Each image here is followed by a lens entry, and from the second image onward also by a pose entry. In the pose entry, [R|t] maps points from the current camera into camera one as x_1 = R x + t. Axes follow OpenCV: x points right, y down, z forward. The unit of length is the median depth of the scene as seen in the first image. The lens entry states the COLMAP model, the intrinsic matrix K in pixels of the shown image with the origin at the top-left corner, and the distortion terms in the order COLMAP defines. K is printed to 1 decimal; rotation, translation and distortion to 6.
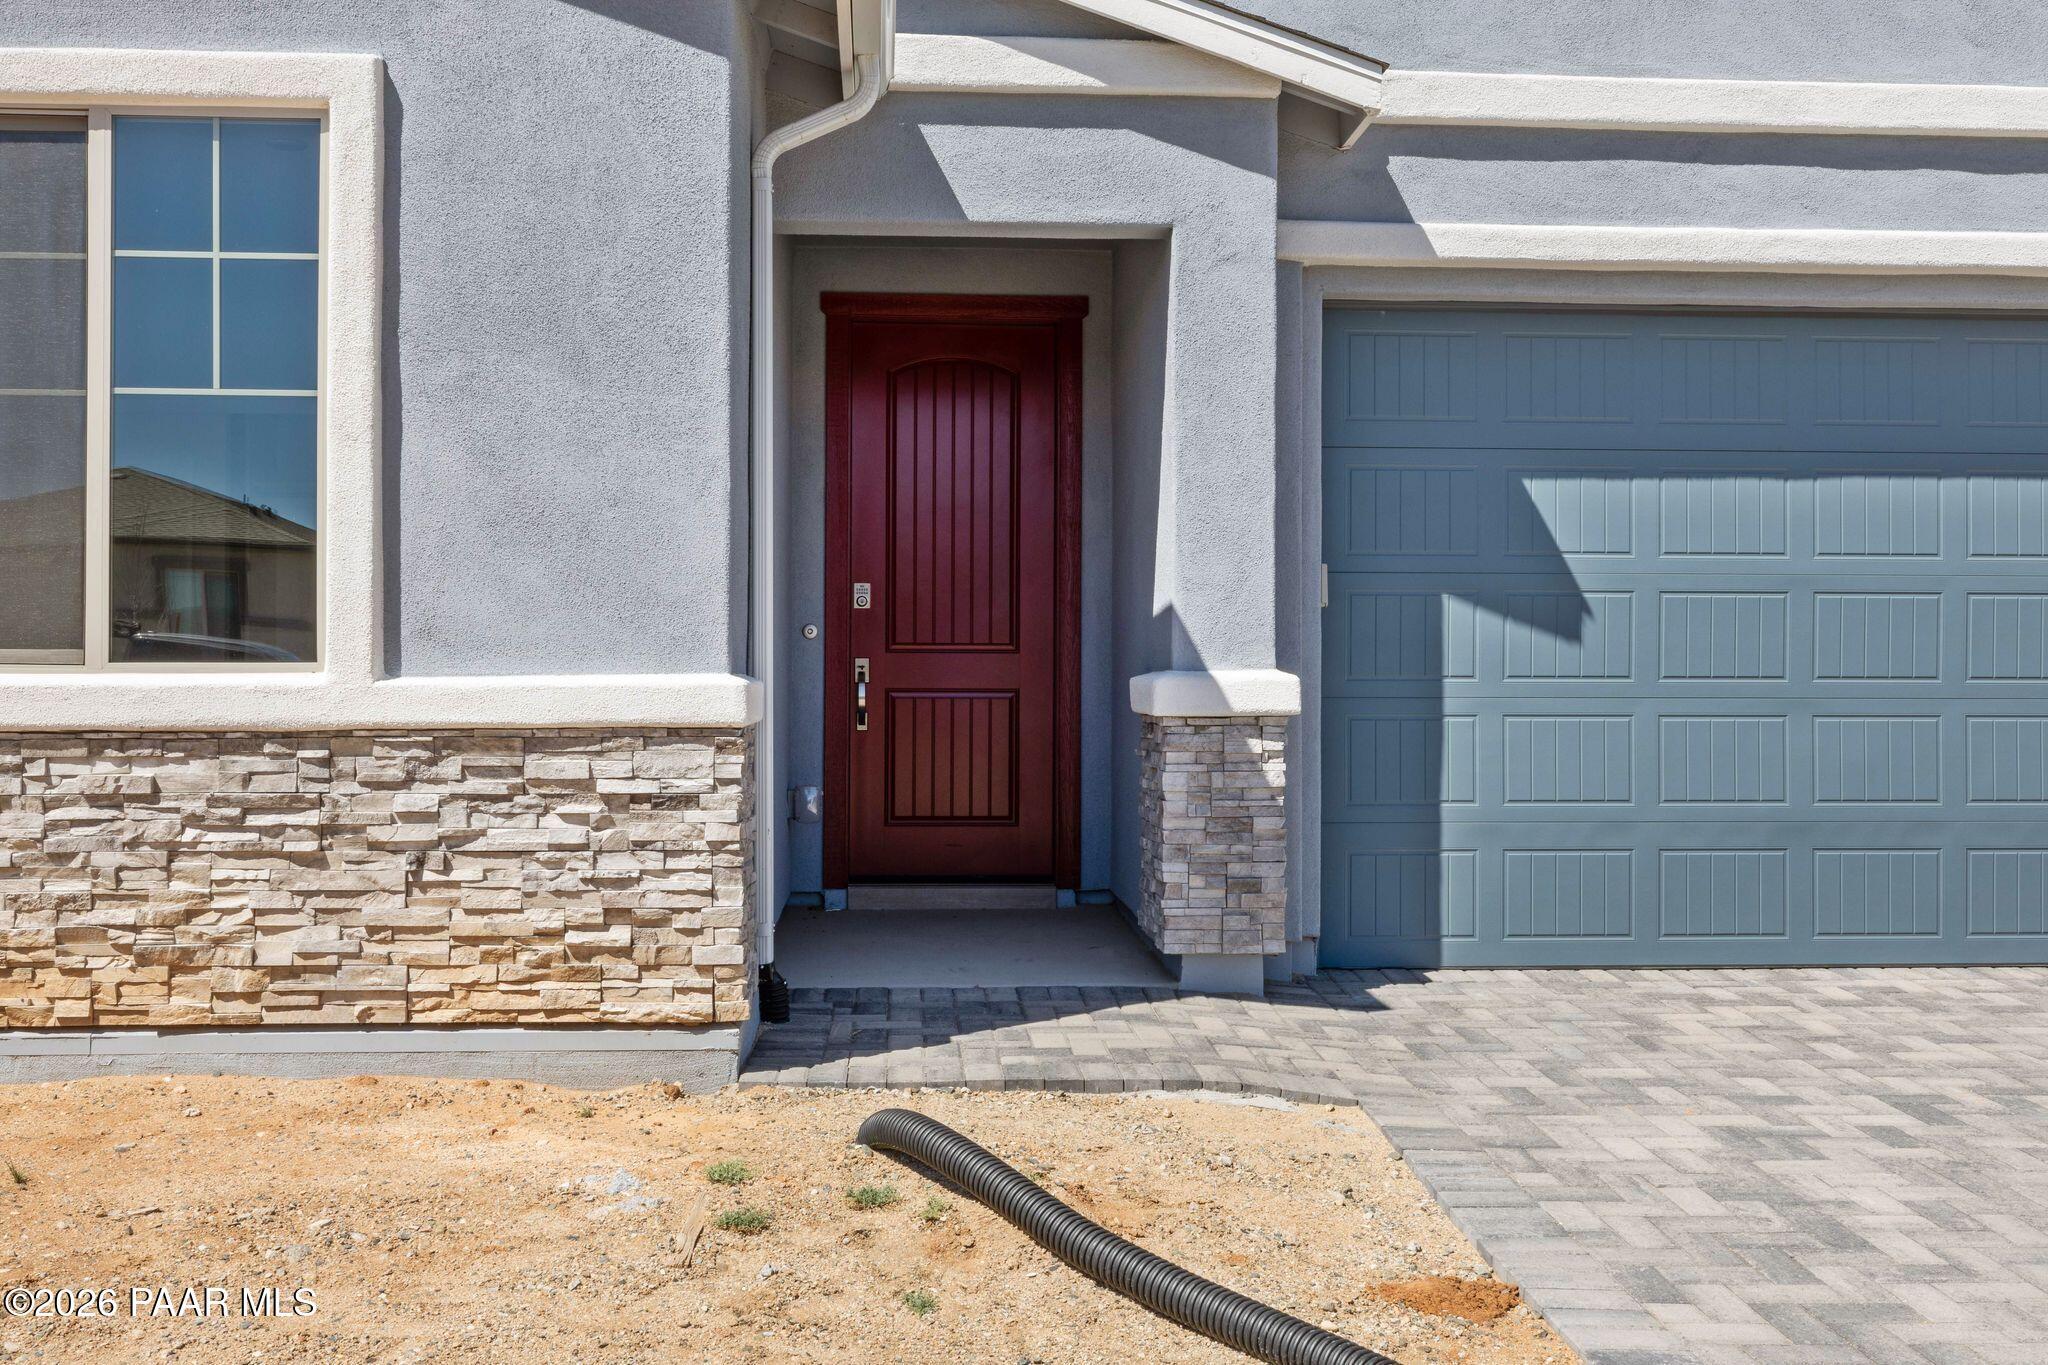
lens RADIAL K [[1963.0, 0, 1023.8], [0, 1963.0, 679.8], [0, 0, 1]] dist [-0.001817, 0.000000]
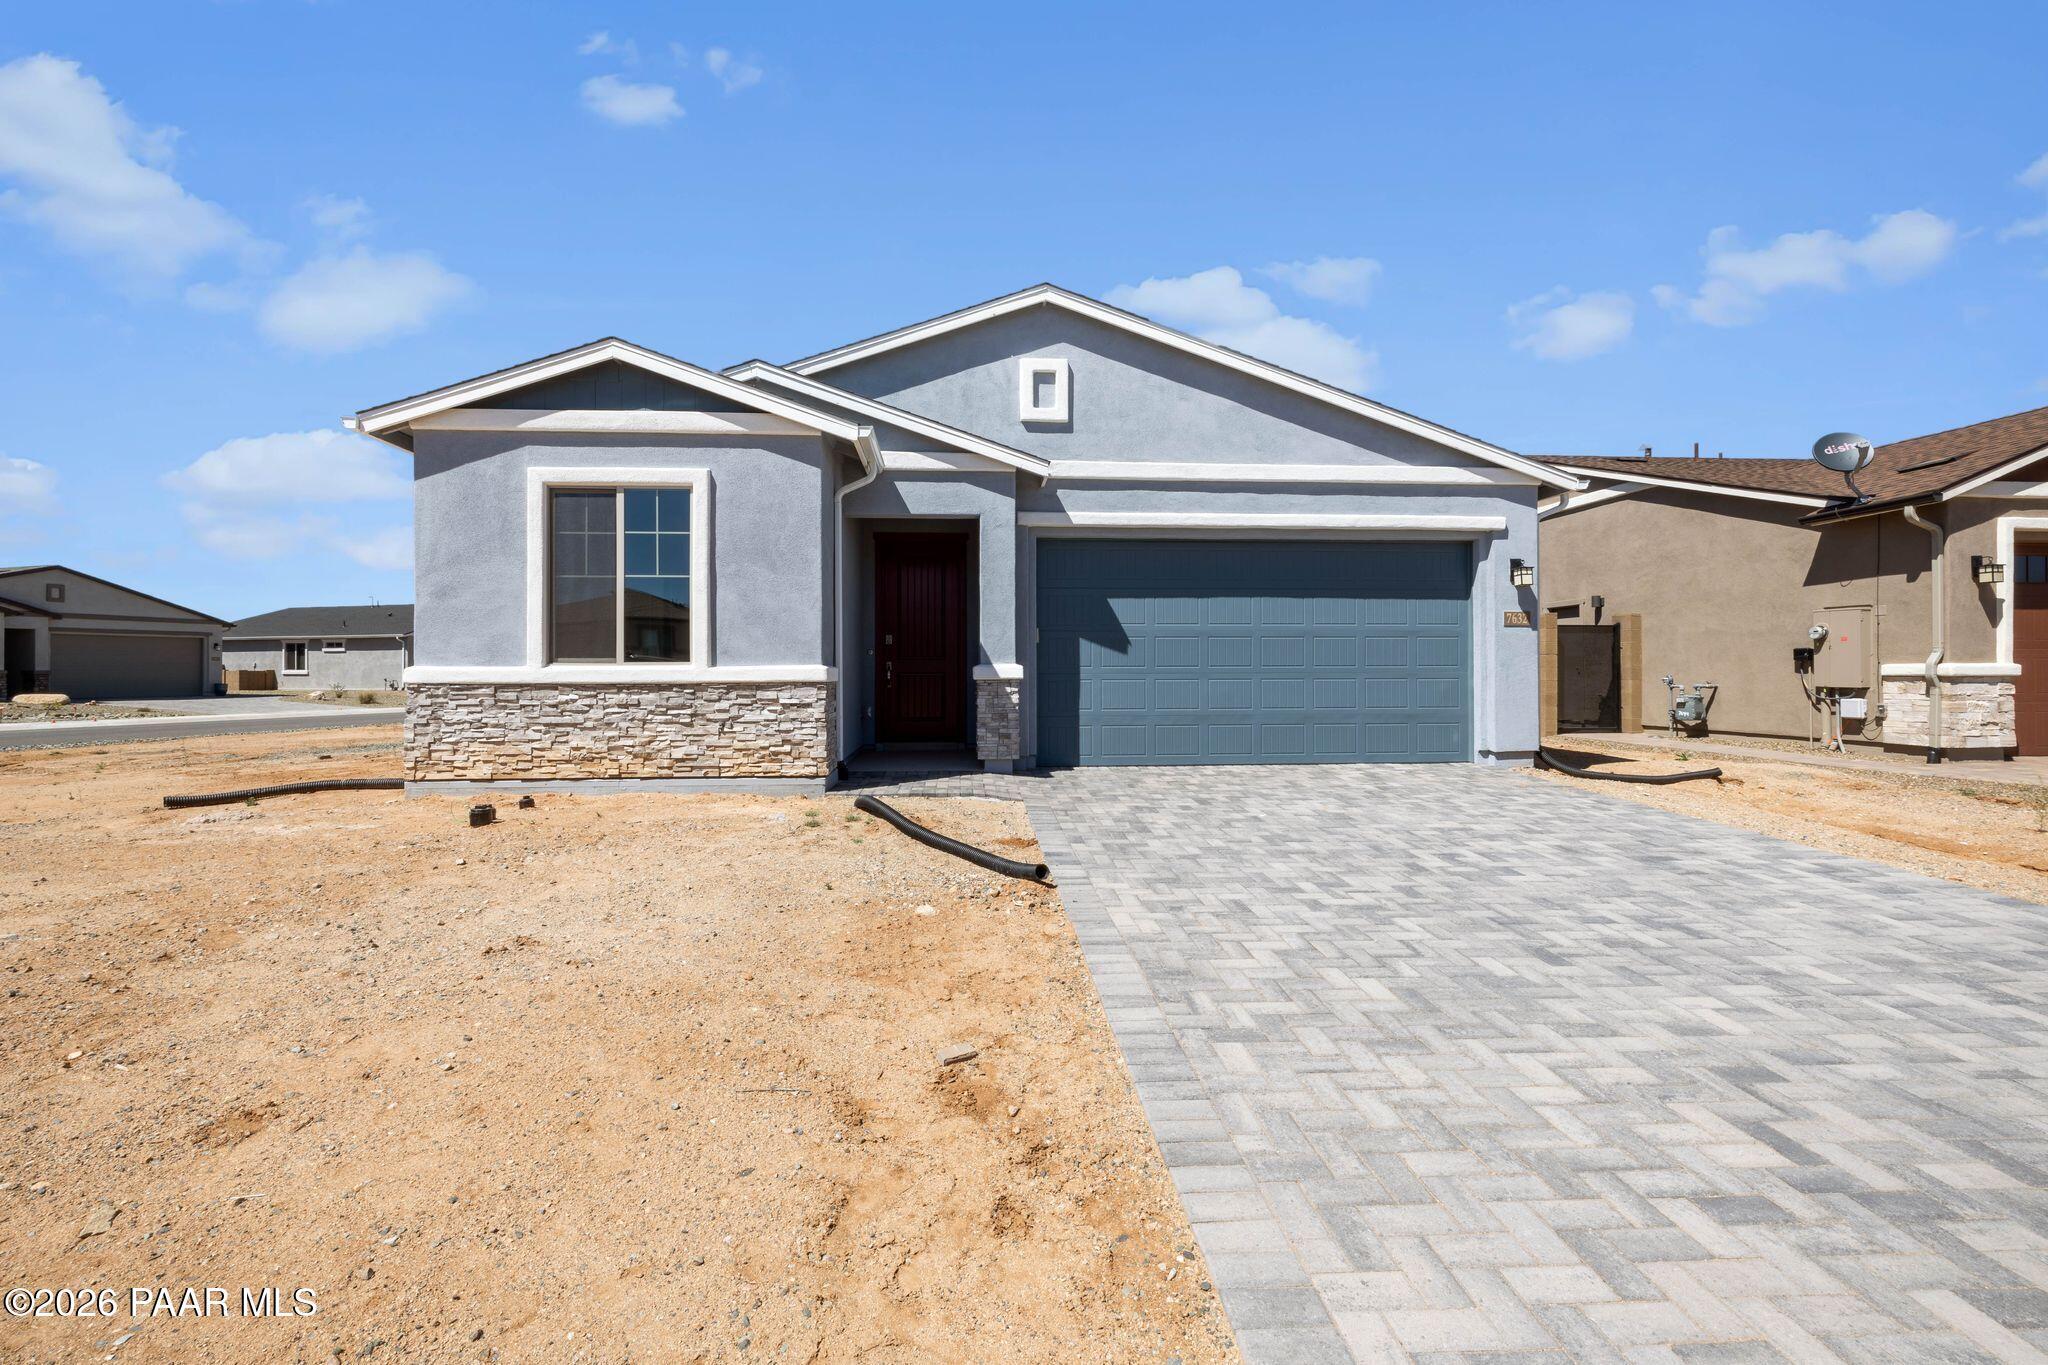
lens RADIAL K [[851.4, 0, 1022.5], [0, 851.4, 675.8], [0, 0, 1]] dist [-0.011663, 0.001386]
pose [[0.999941, -0.005182, 0.009519, 0.158315], [0.005168, 0.999985, 0.001517, 0.013960], [-0.009527, -0.001467, 0.999954, -0.364191]]
